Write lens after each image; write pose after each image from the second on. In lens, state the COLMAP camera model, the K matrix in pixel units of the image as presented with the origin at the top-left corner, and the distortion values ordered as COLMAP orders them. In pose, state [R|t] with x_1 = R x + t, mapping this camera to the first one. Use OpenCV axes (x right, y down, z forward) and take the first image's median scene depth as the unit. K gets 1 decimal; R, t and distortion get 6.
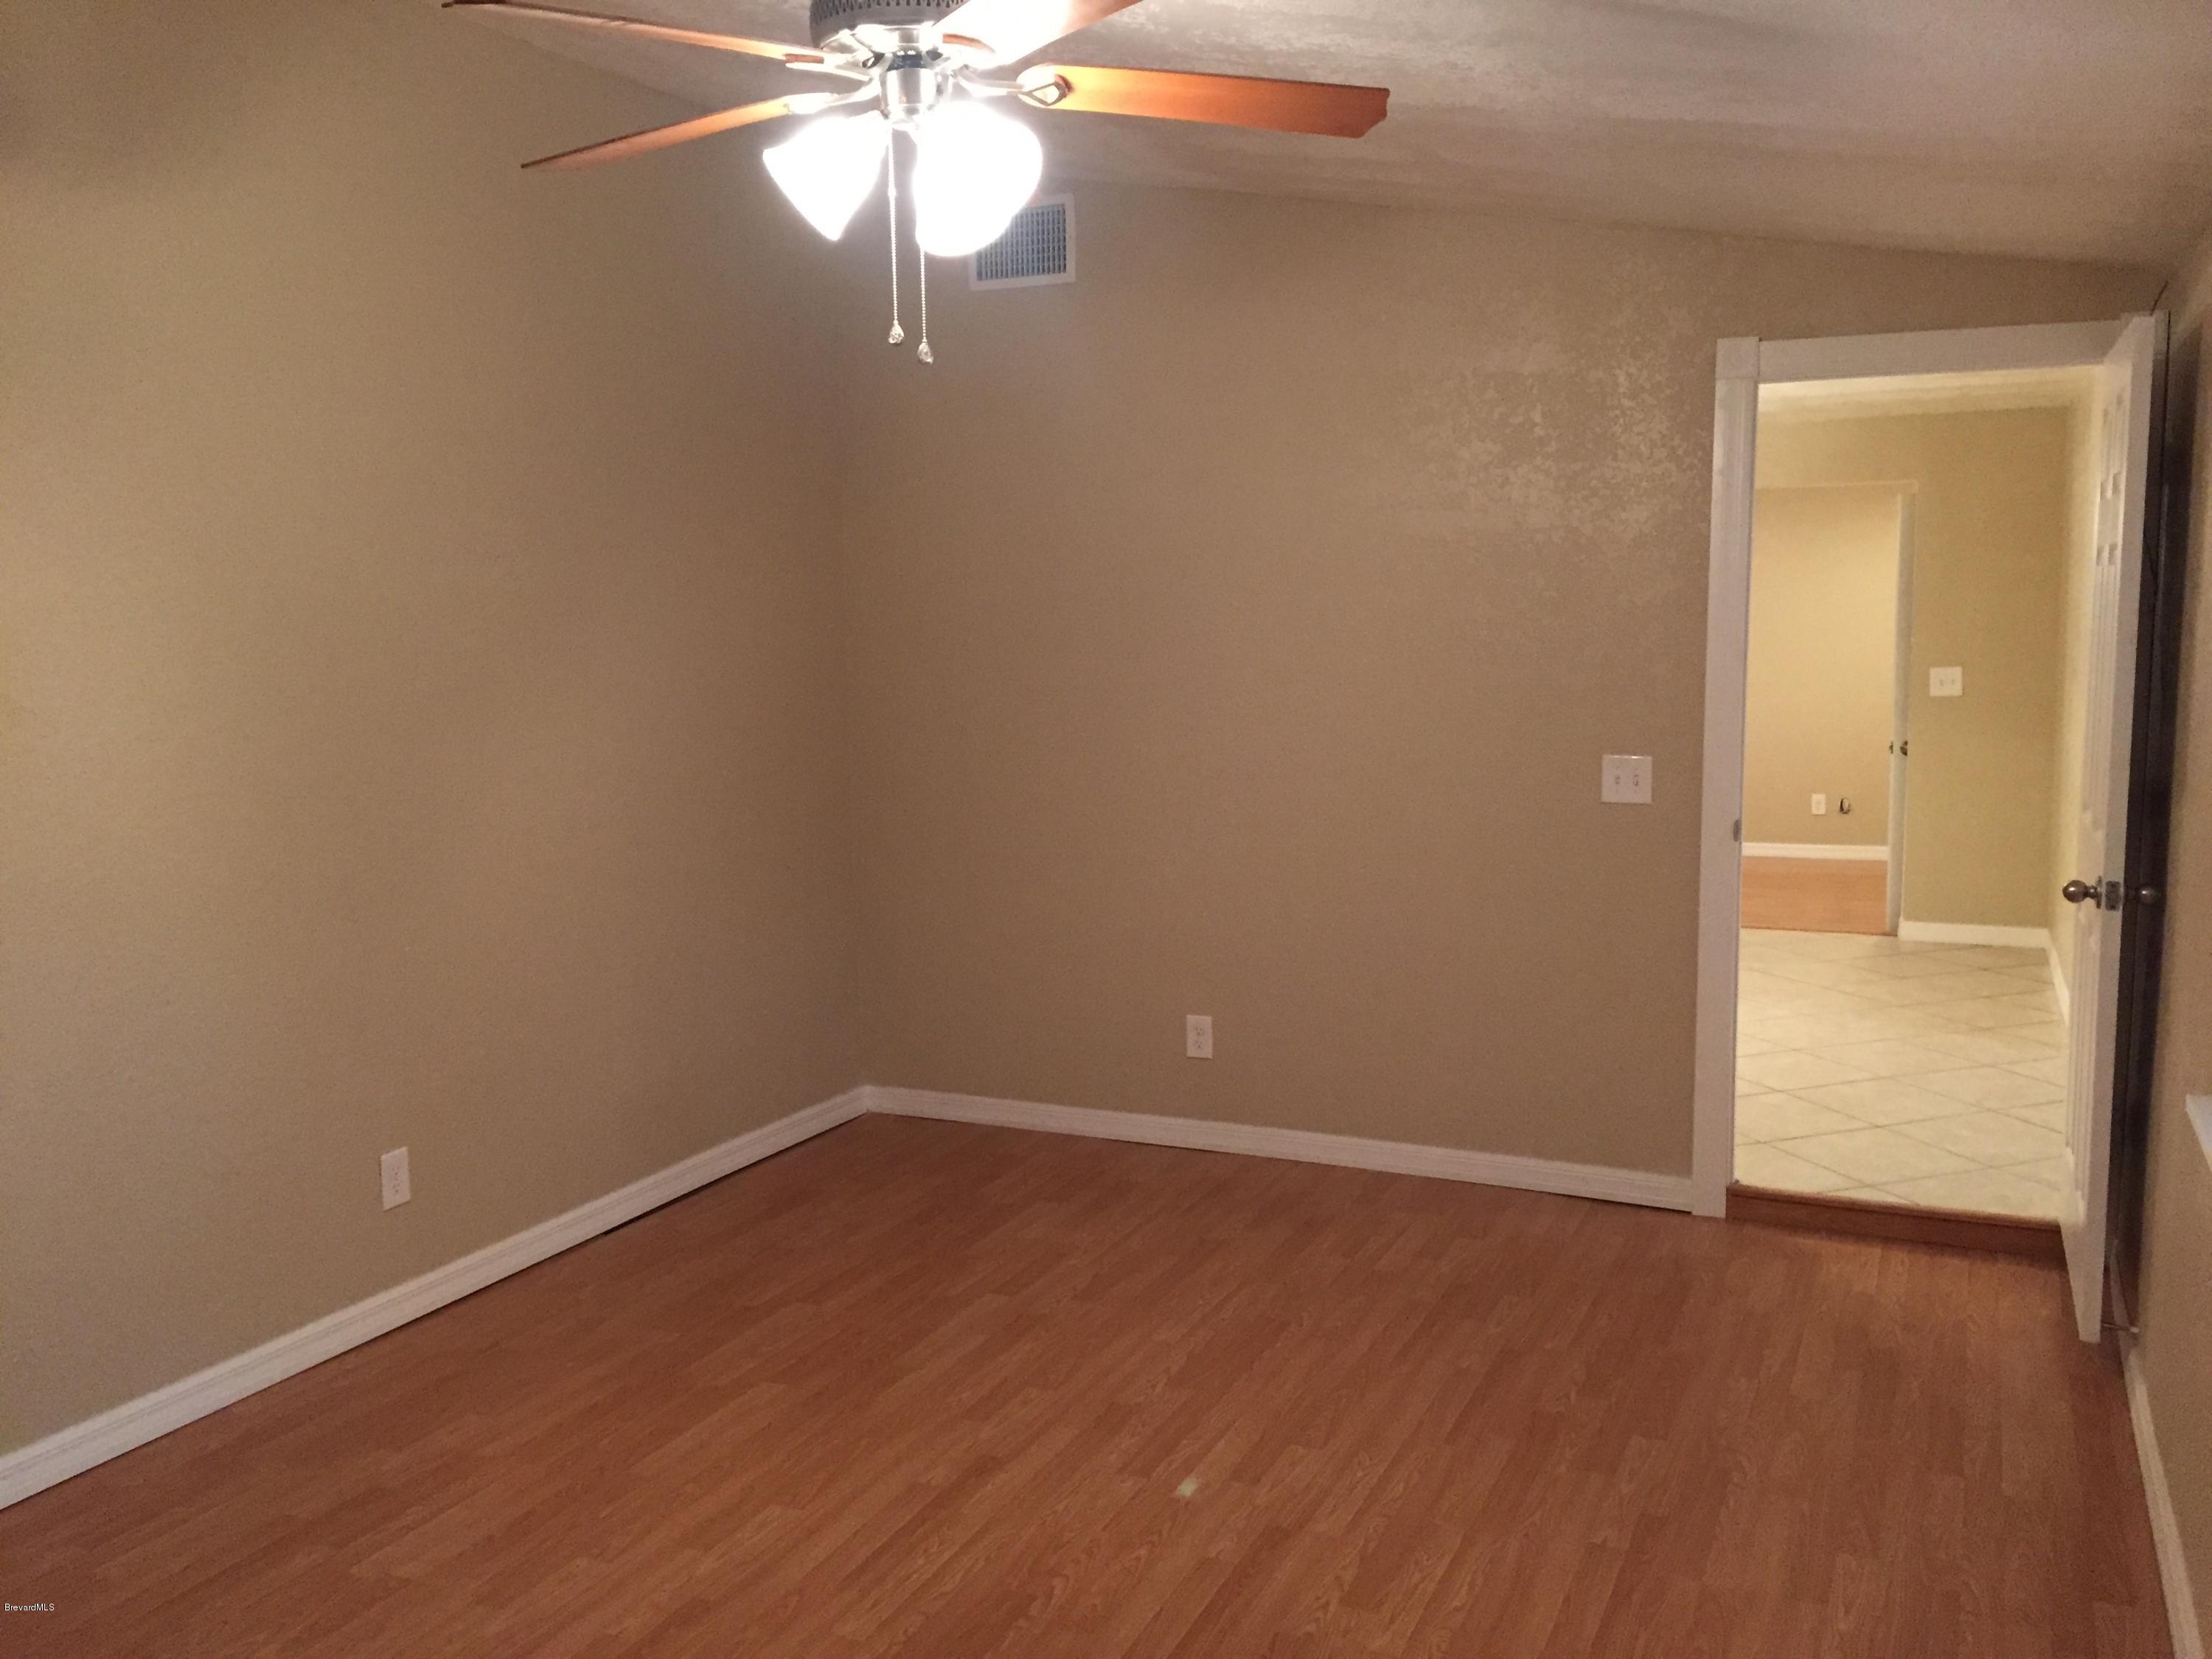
lens RADIAL K [[1898.2, 0, 1098.7], [0, 1898.2, 827.9], [0, 0, 1]] dist [0.078988, -0.105505]
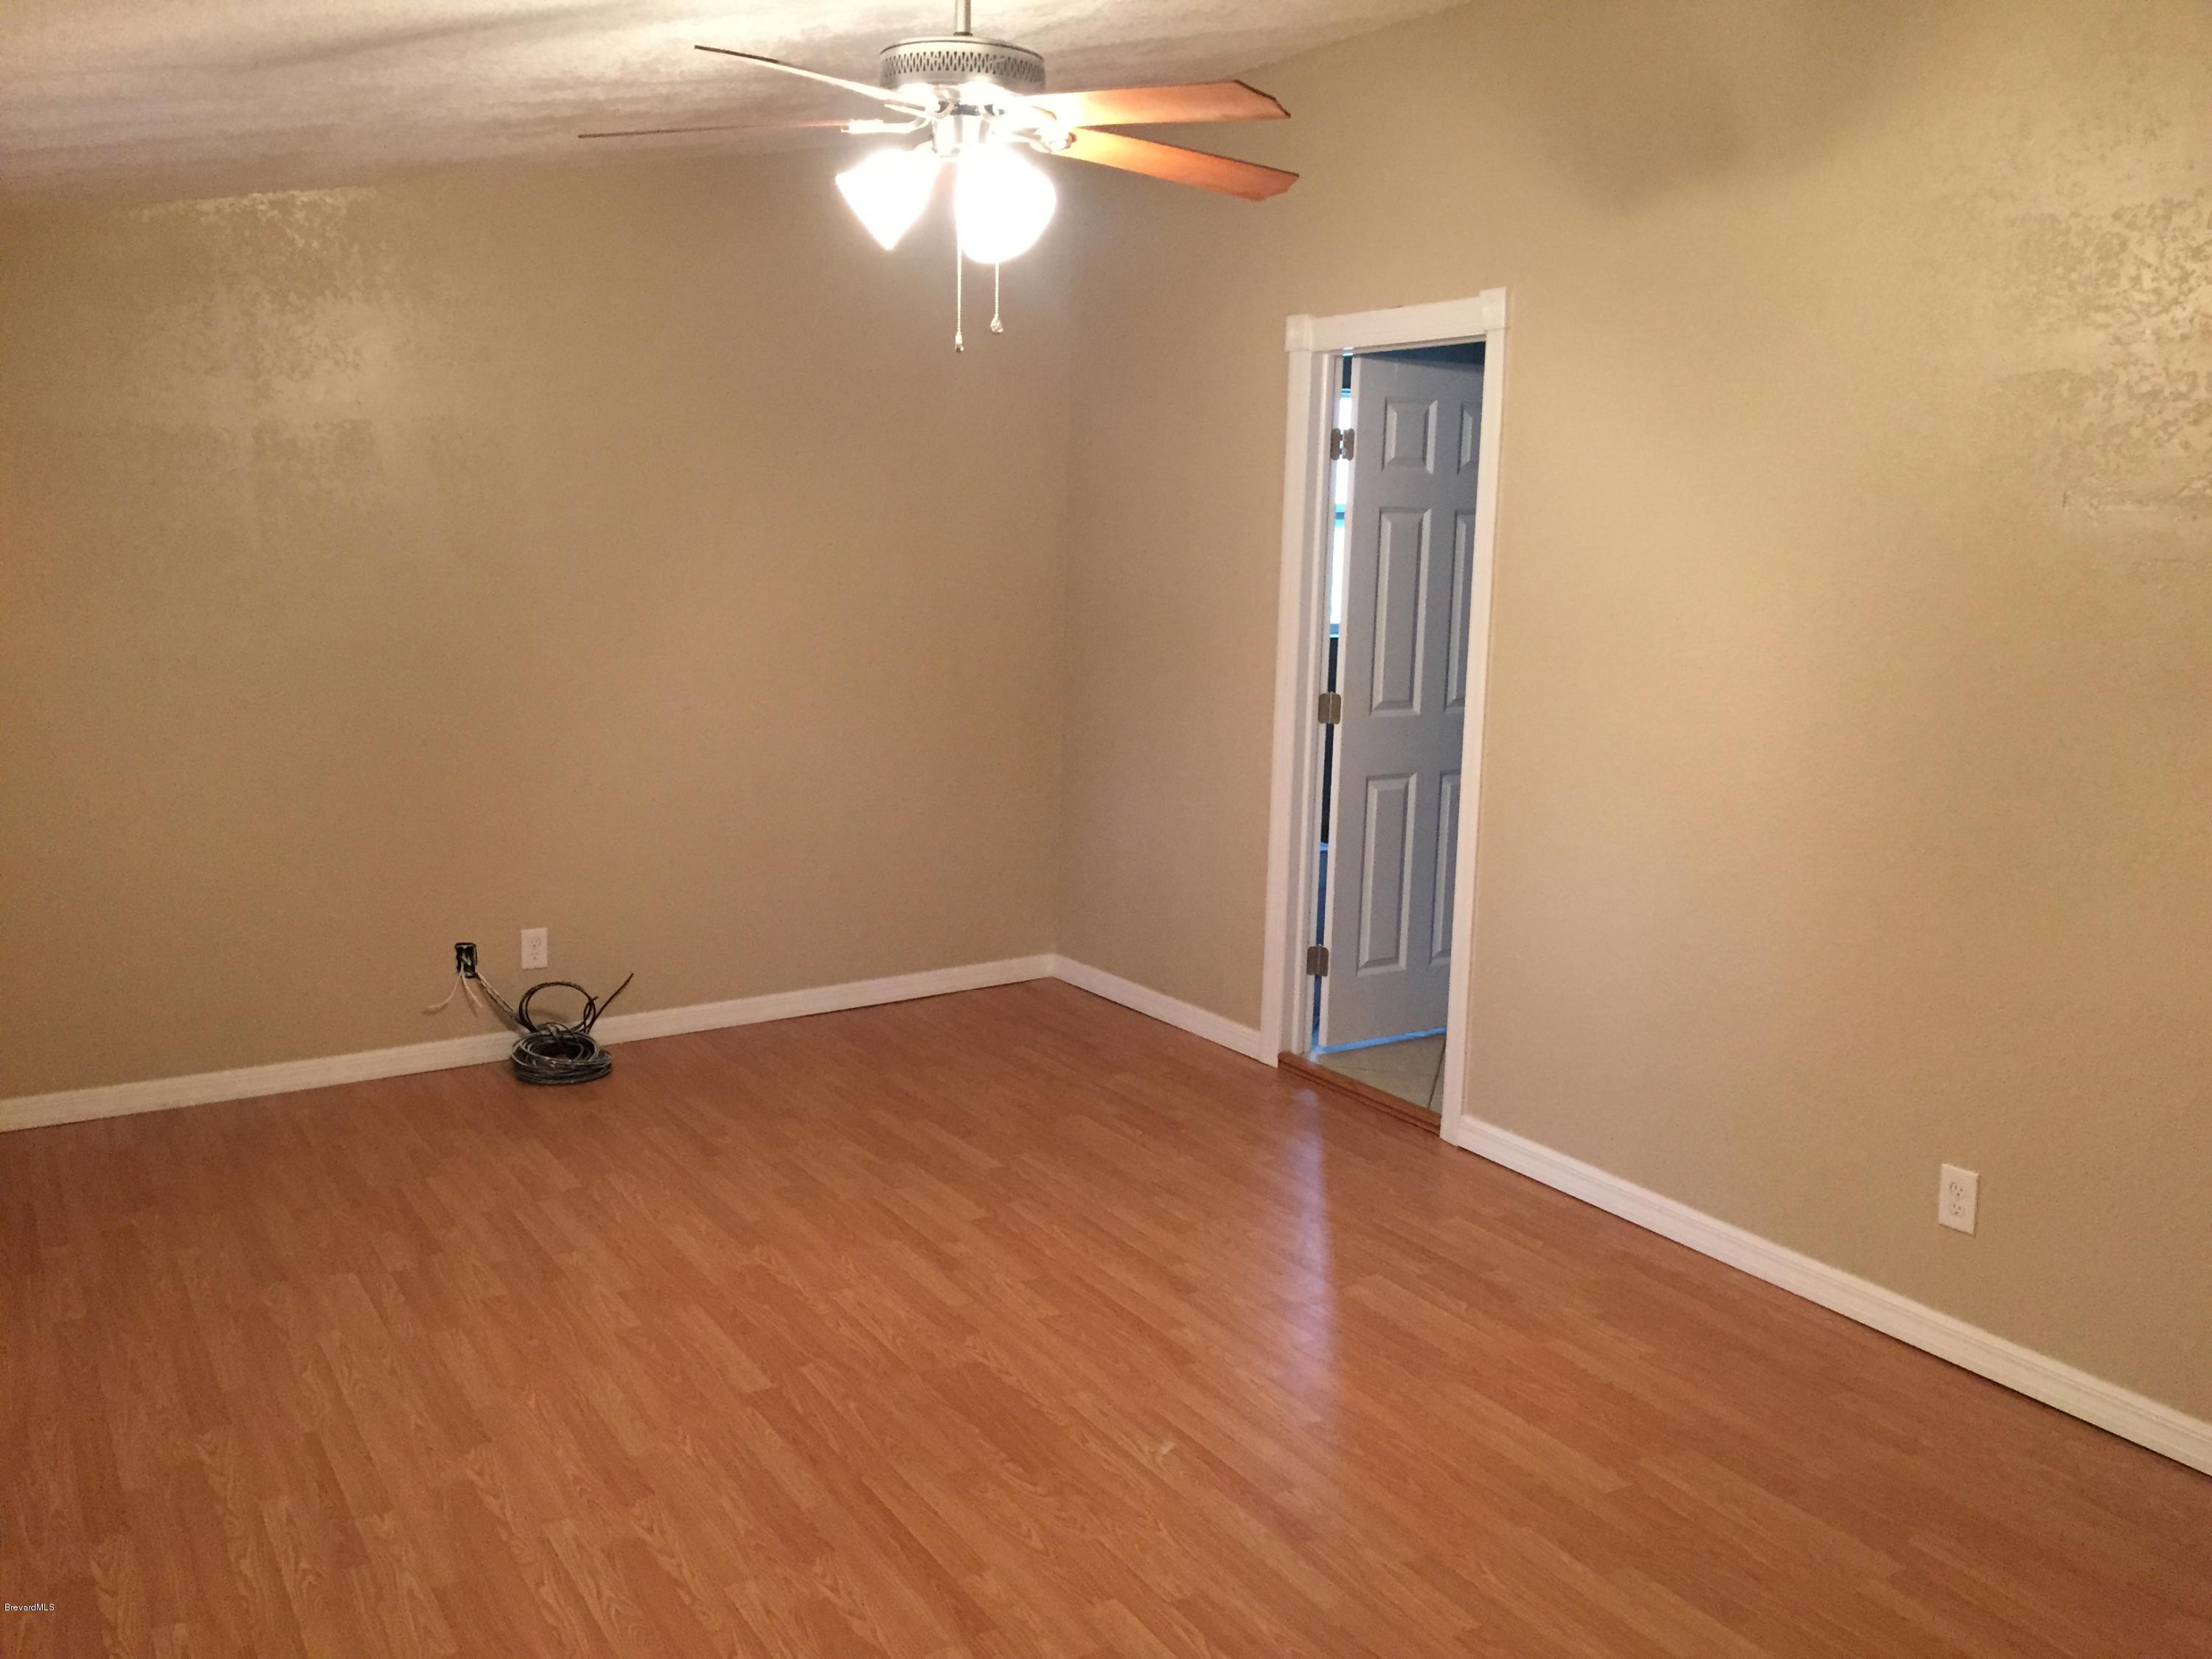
lens RADIAL K [[1898.2, 0, 1098.7], [0, 1898.2, 827.9], [0, 0, 1]] dist [0.078988, -0.105505]
pose [[-0.569300, 0.135396, -0.810904, 0.658163], [-0.105834, 0.966069, 0.235605, -0.178017], [0.815290, 0.219951, -0.535653, 1.307587]]
